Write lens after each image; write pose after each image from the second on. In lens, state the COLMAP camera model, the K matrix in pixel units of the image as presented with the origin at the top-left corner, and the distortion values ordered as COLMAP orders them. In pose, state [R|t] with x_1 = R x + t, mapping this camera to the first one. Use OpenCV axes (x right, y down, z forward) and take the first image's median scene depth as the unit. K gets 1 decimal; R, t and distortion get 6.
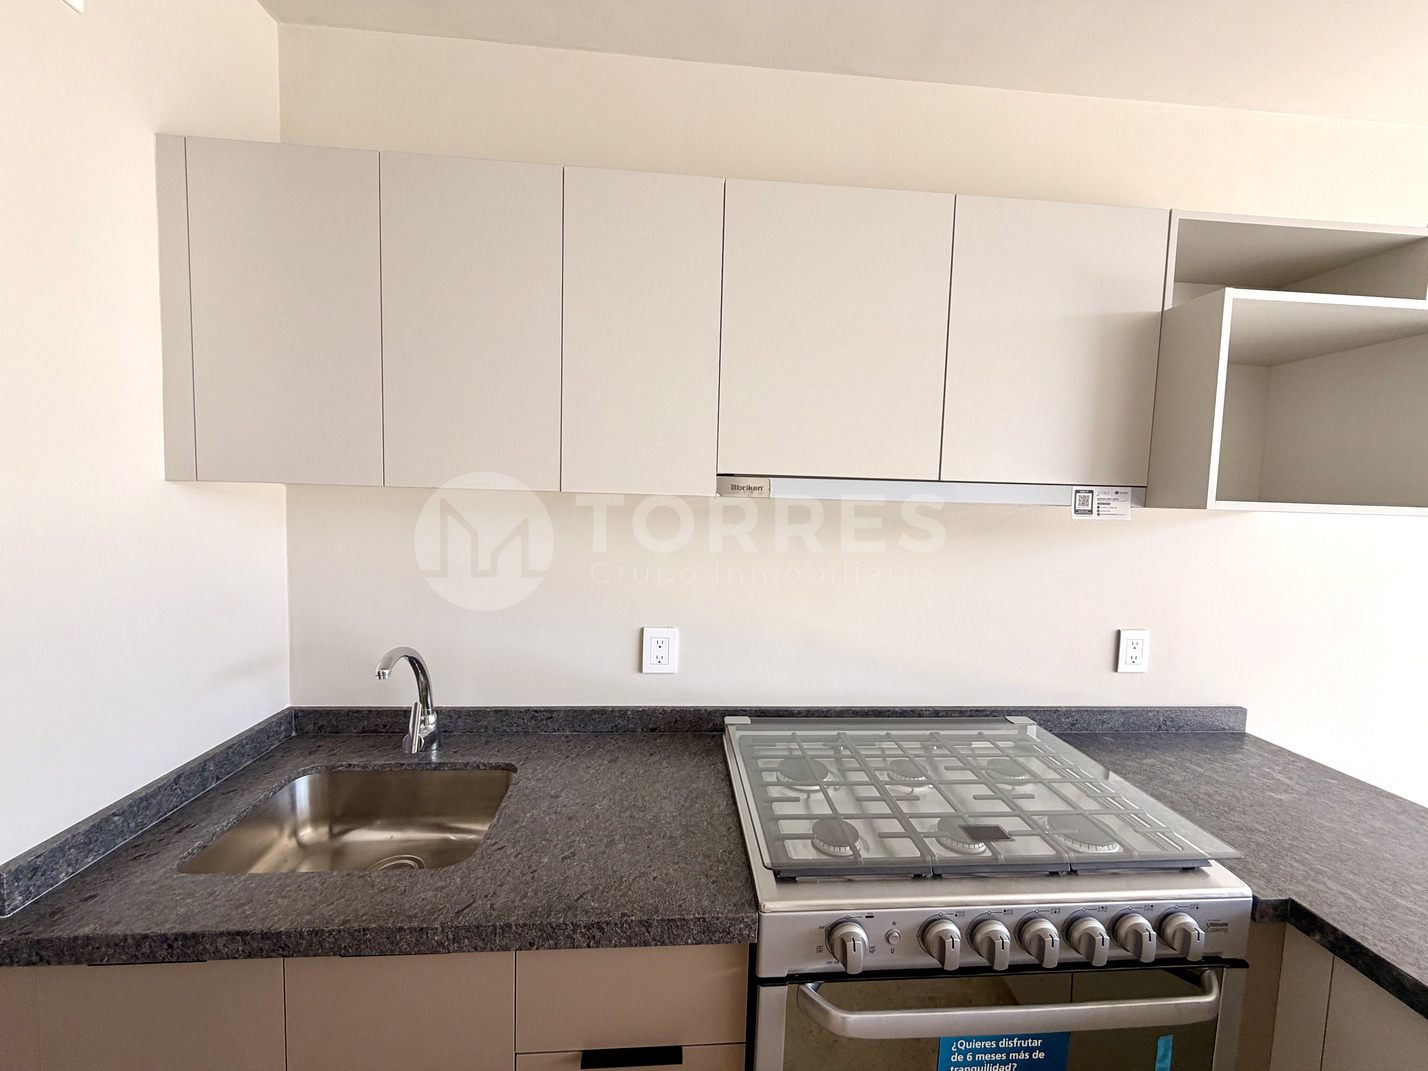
lens RADIAL K [[565.7, 0, 714.0], [0, 565.7, 535.5], [0, 0, 1]] dist [0.002686, 0.000202]
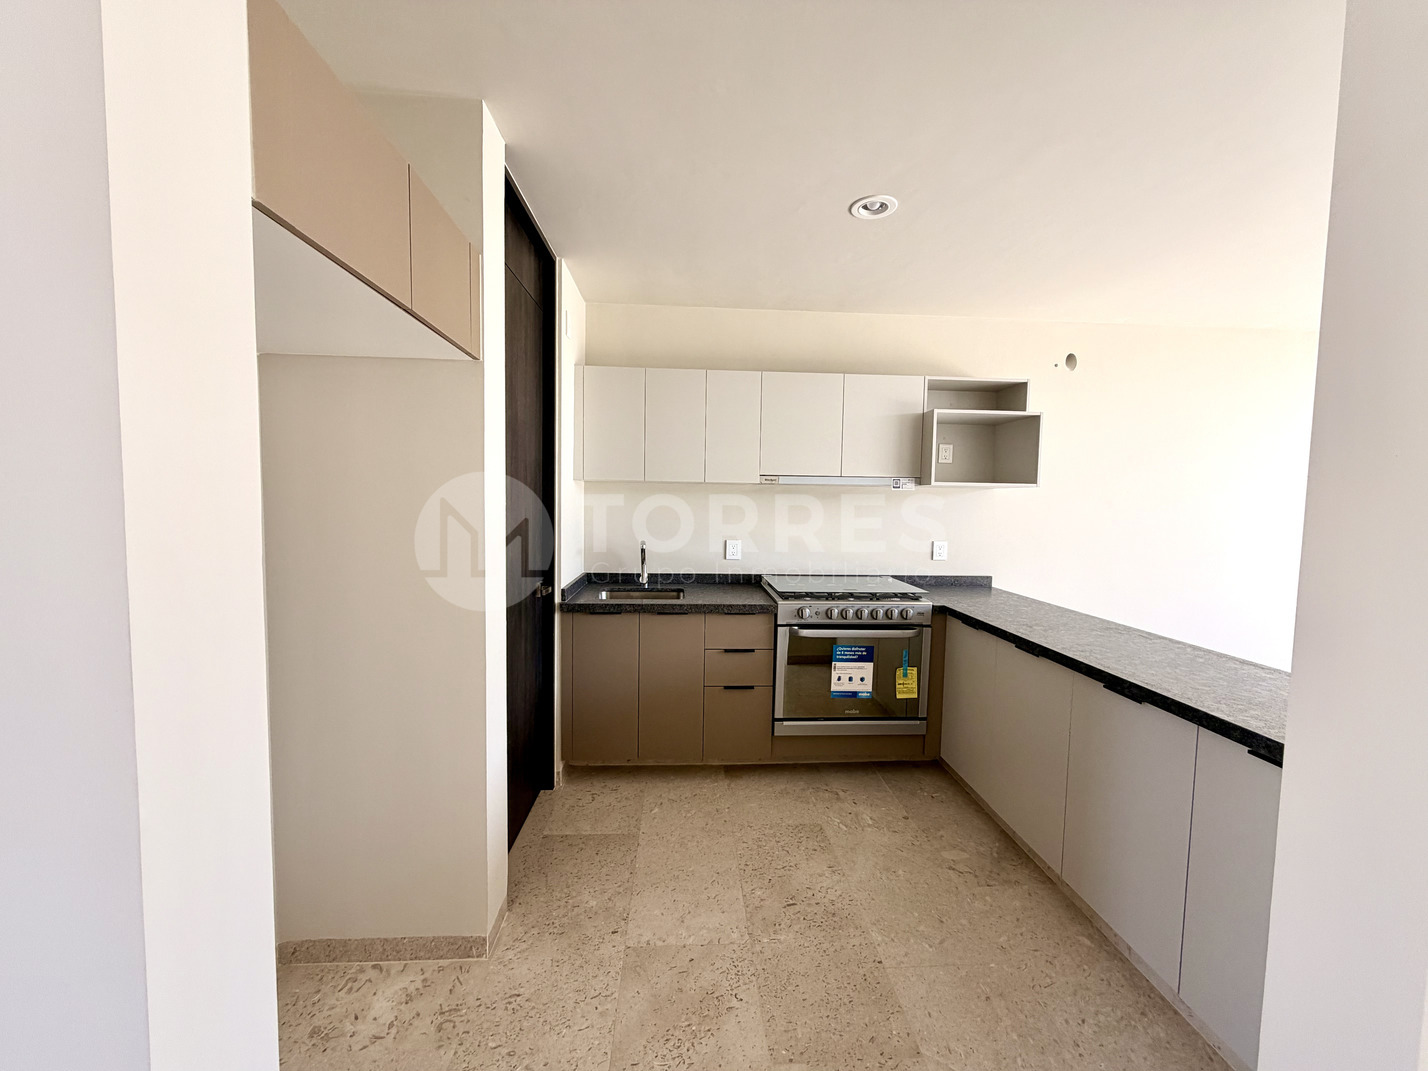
lens RADIAL K [[565.7, 0, 714.0], [0, 565.7, 535.5], [0, 0, 1]] dist [0.002686, 0.000202]
pose [[0.999759, -0.013806, -0.017047, -0.179340], [0.013667, 0.999873, -0.008225, 0.211159], [0.017158, 0.007990, 0.999821, -1.817408]]
